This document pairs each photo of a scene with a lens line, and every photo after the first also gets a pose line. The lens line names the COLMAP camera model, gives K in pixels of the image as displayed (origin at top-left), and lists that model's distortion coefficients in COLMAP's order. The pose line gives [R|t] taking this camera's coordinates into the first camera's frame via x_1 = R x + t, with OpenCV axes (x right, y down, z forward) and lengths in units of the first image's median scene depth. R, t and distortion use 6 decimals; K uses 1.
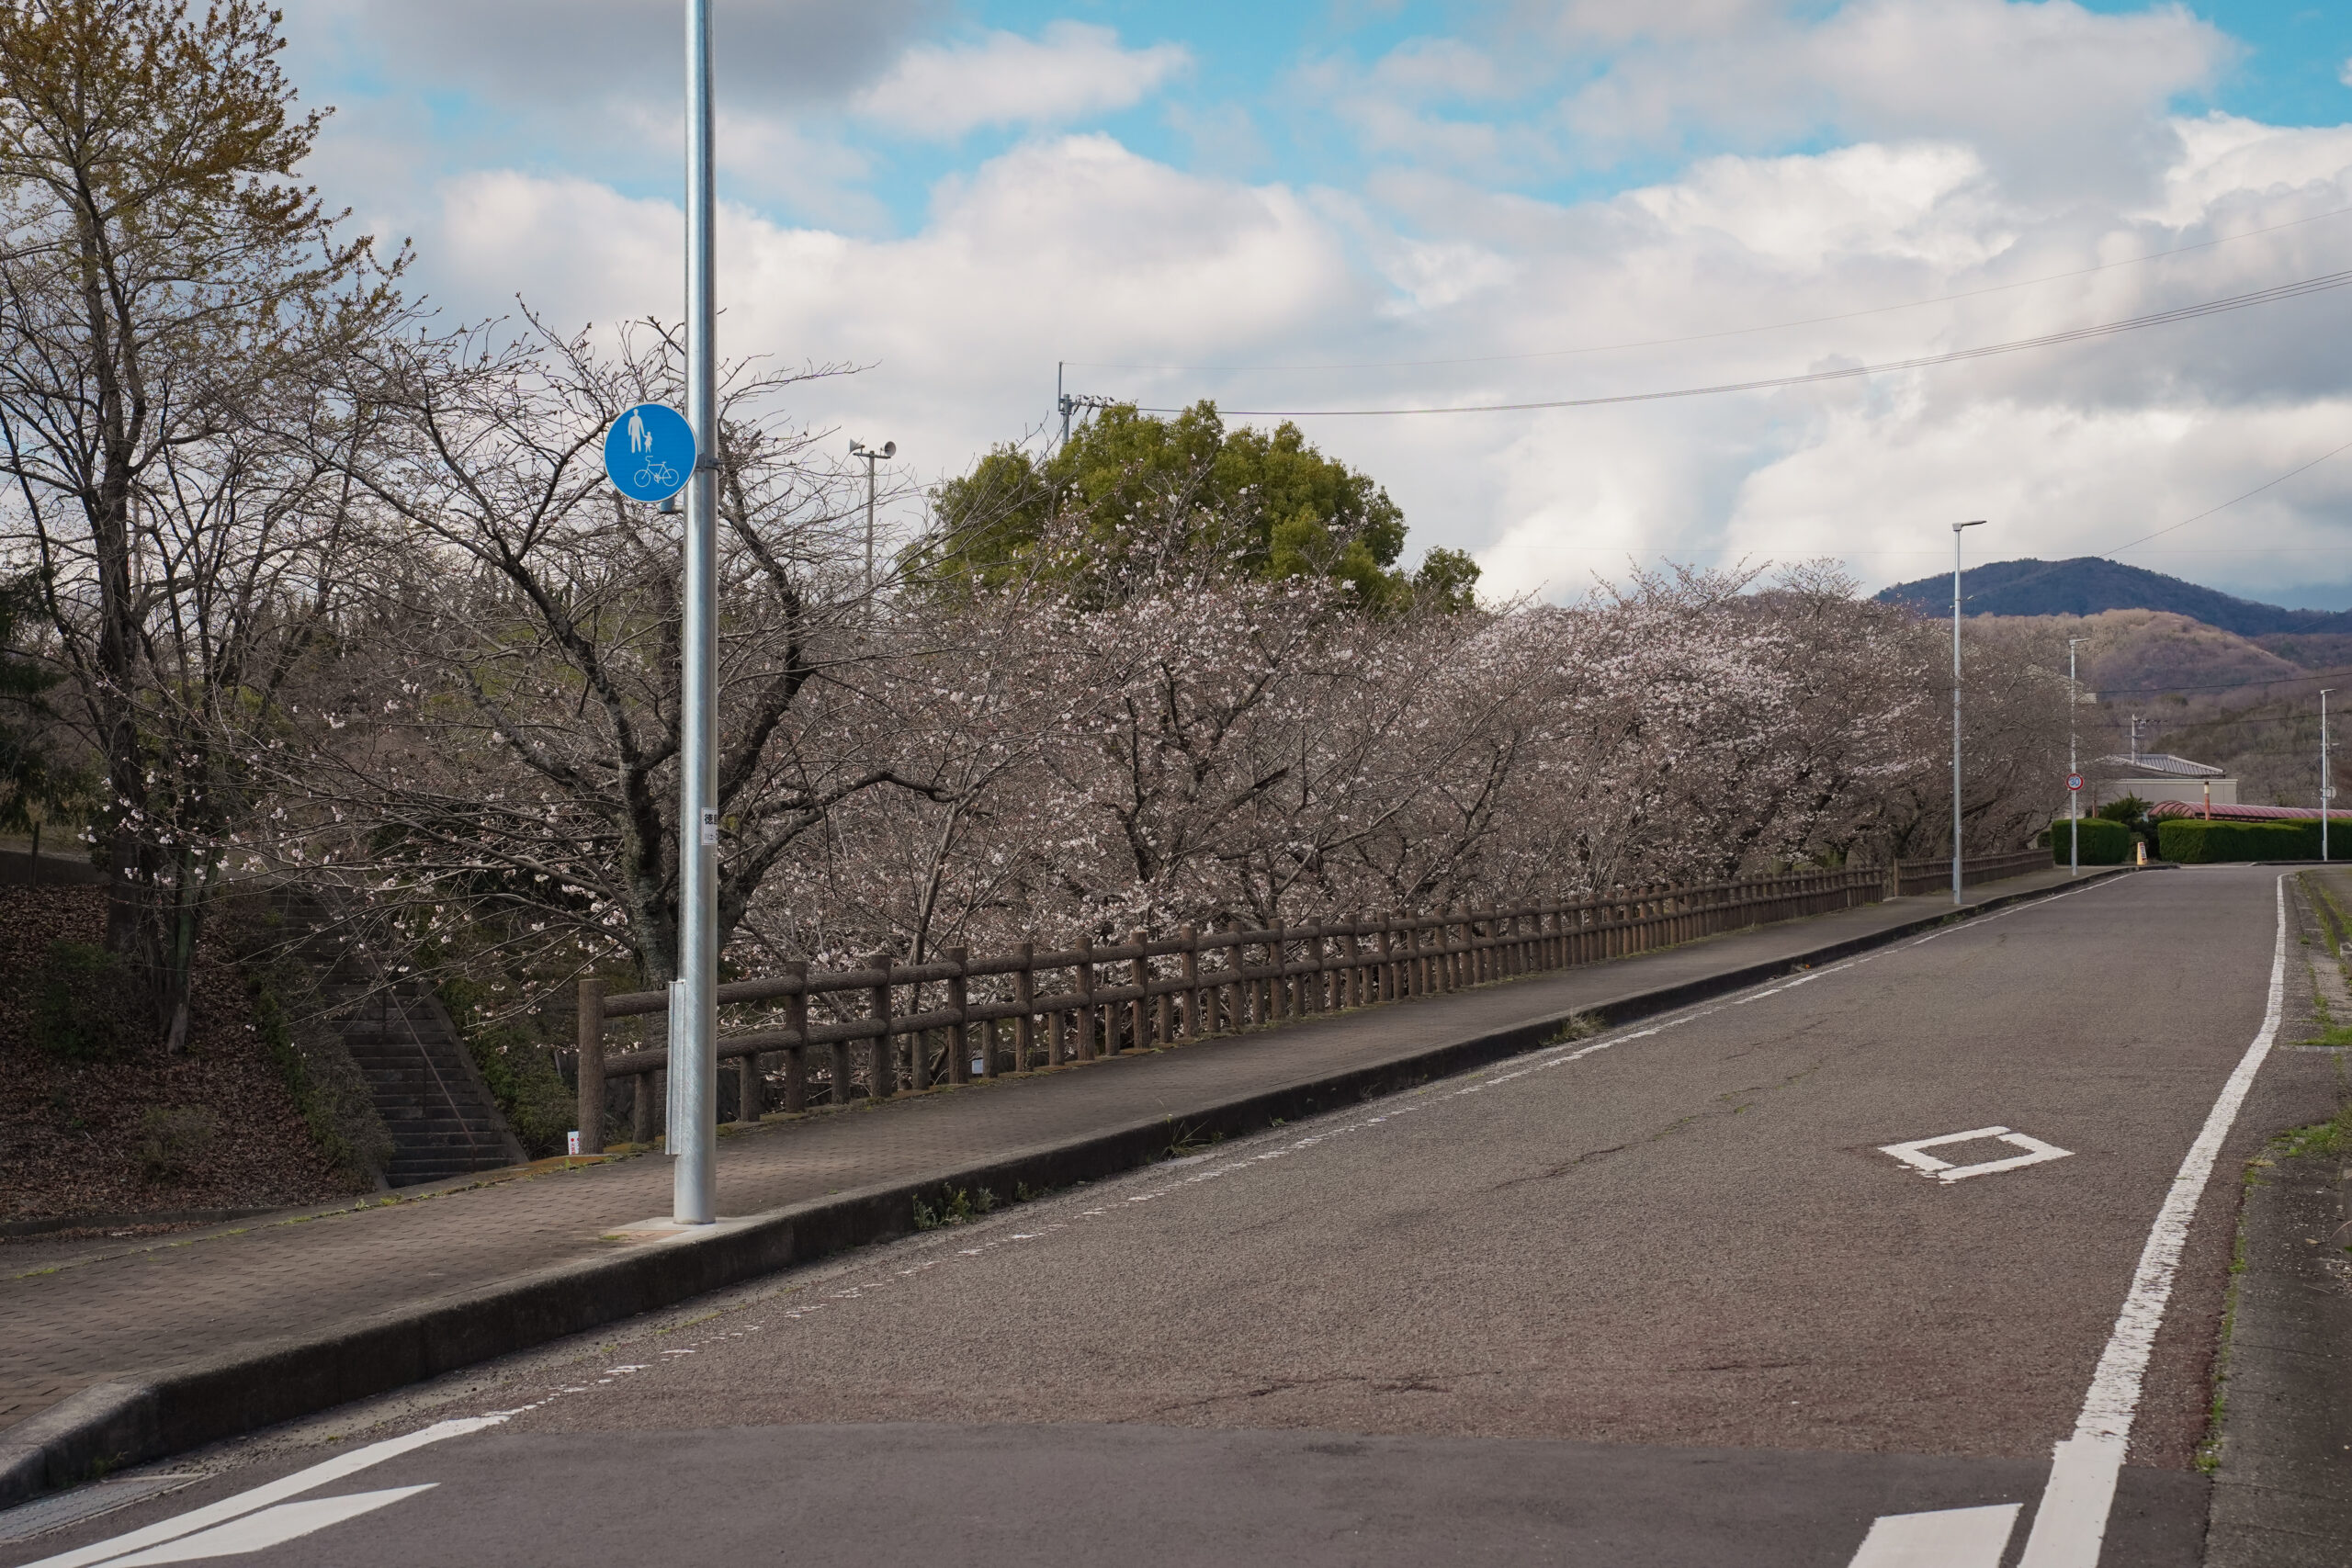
lens RADIAL K [[4449.3, 0, 1176.0], [0, 4449.3, 784.0], [0, 0, 1]] dist [0.557683, 0.187189]
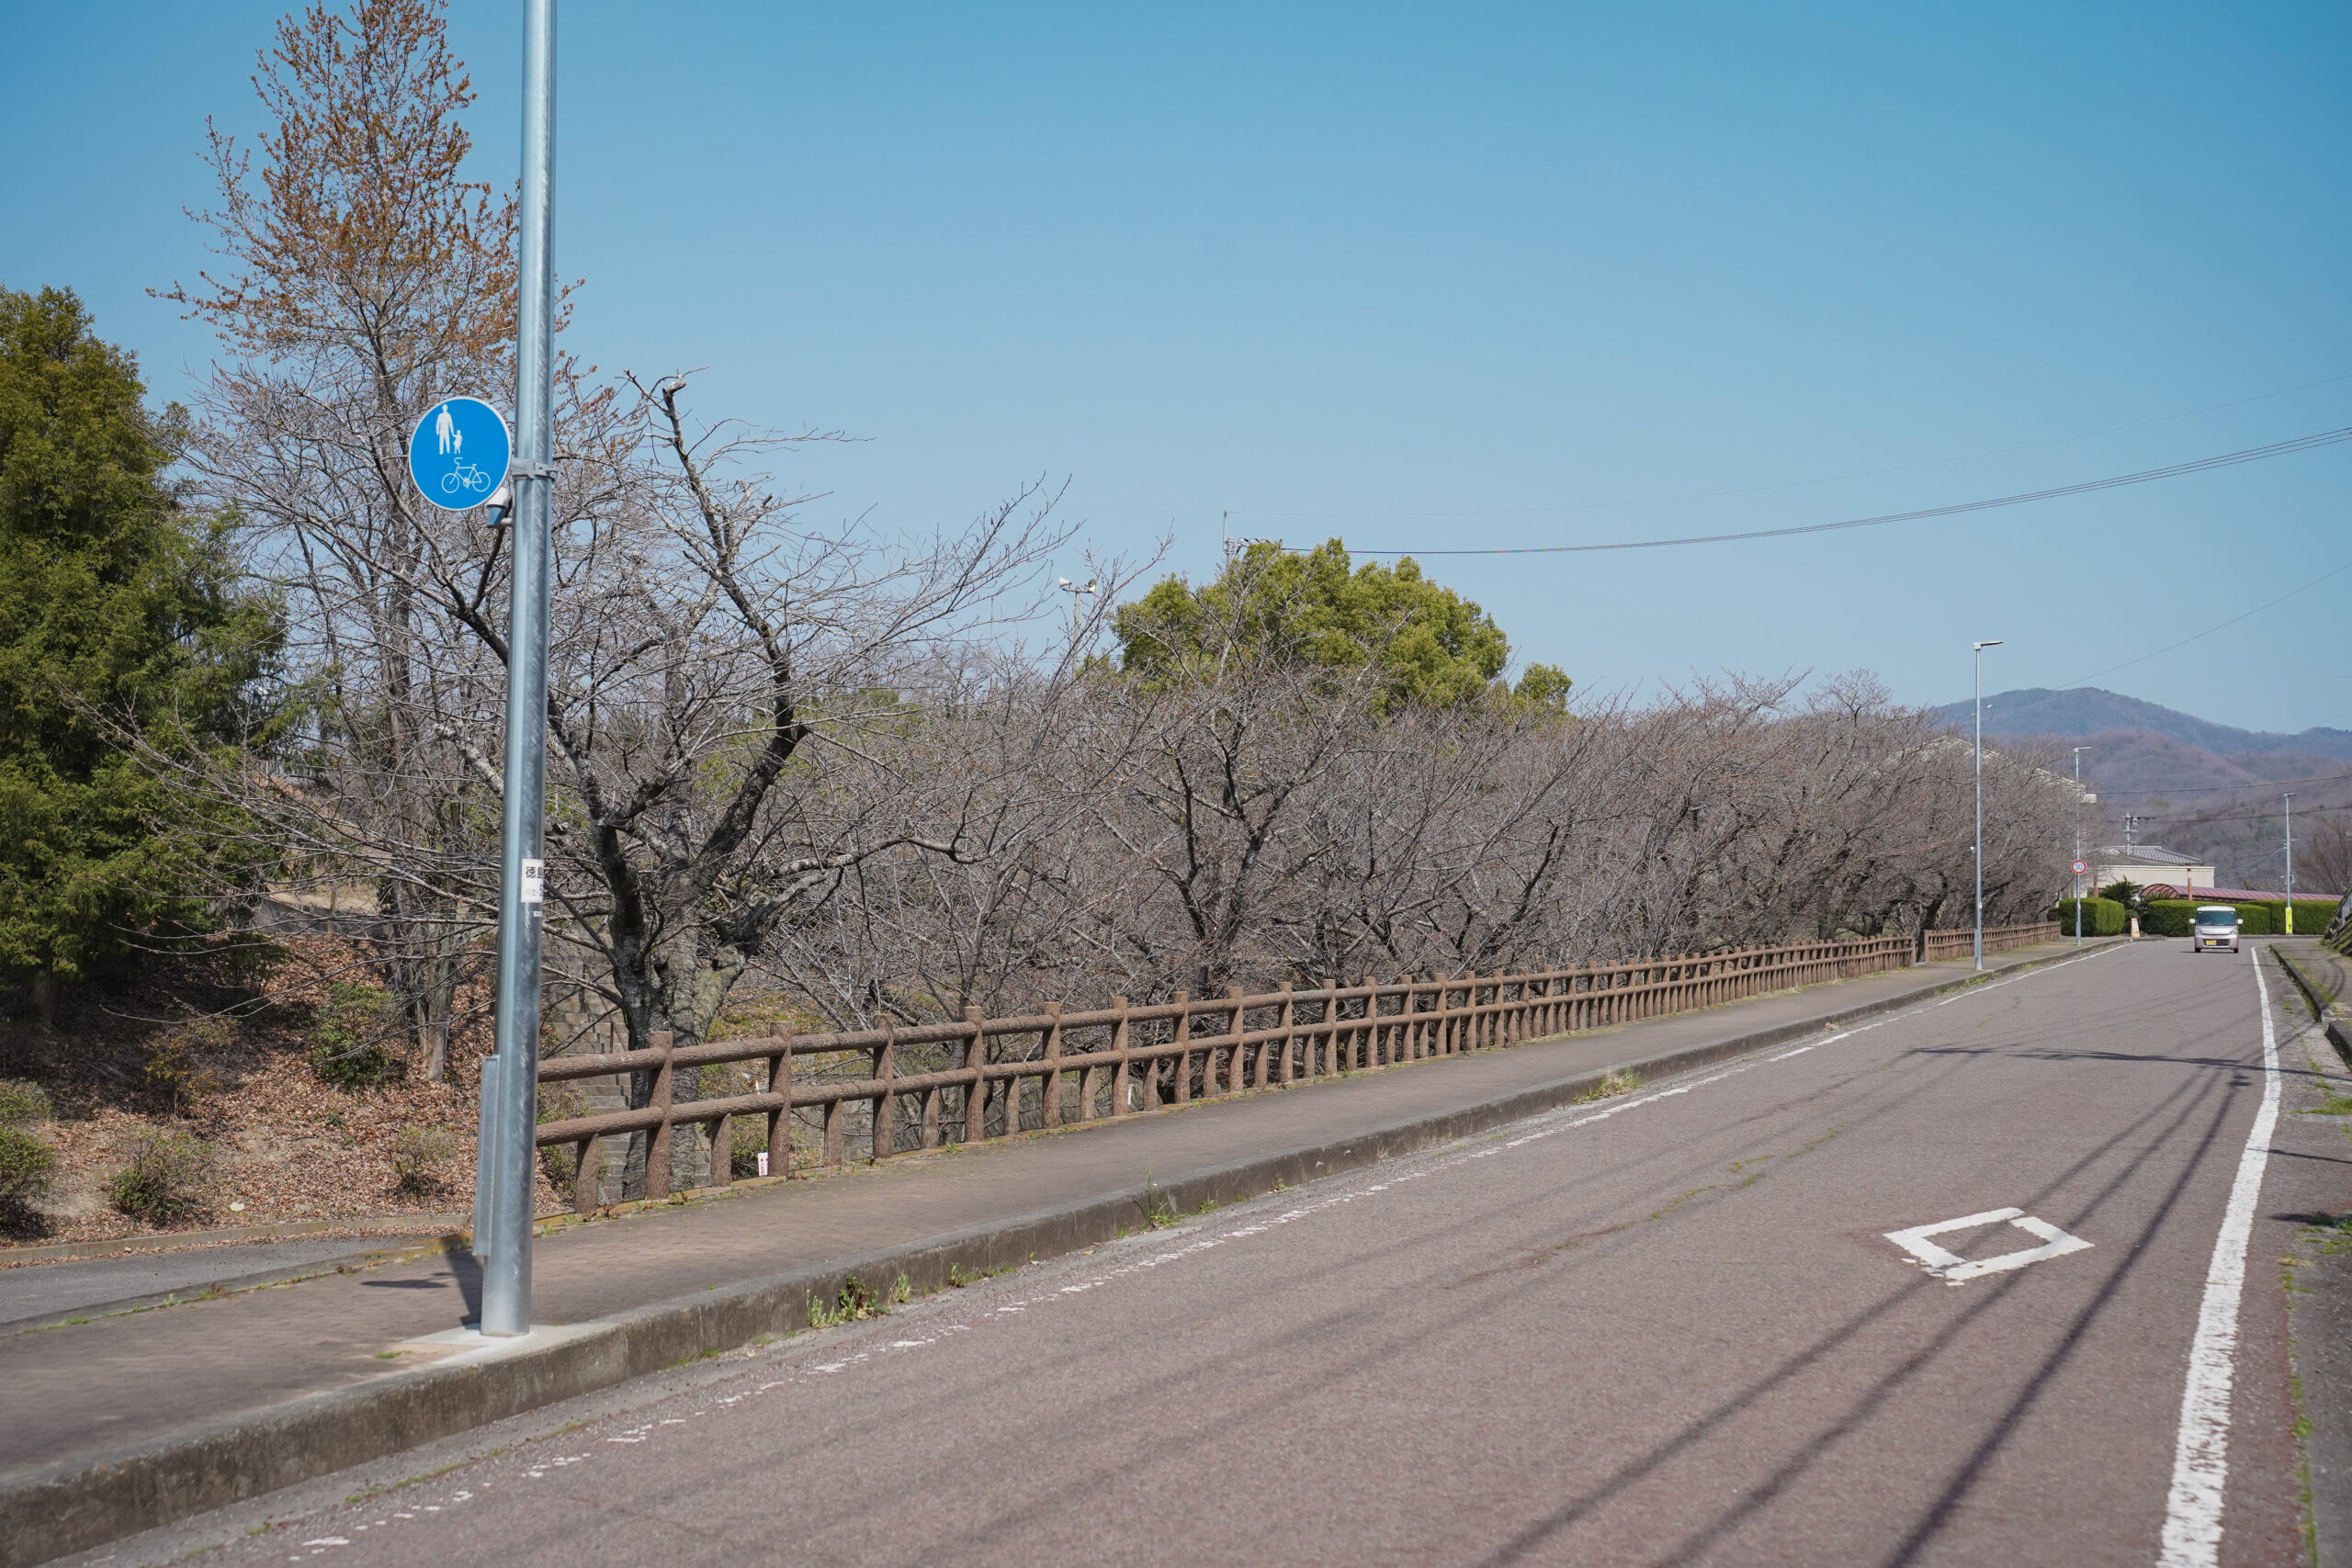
lens RADIAL K [[3282.5, 0, 1176.0], [0, 3282.5, 784.0], [0, 0, 1]] dist [0.306247, -0.062053]
pose [[0.997785, 0.007359, -0.066113, 0.028000], [-0.009010, 0.999654, -0.024704, 0.002356], [0.065908, 0.025245, 0.997506, 0.152649]]
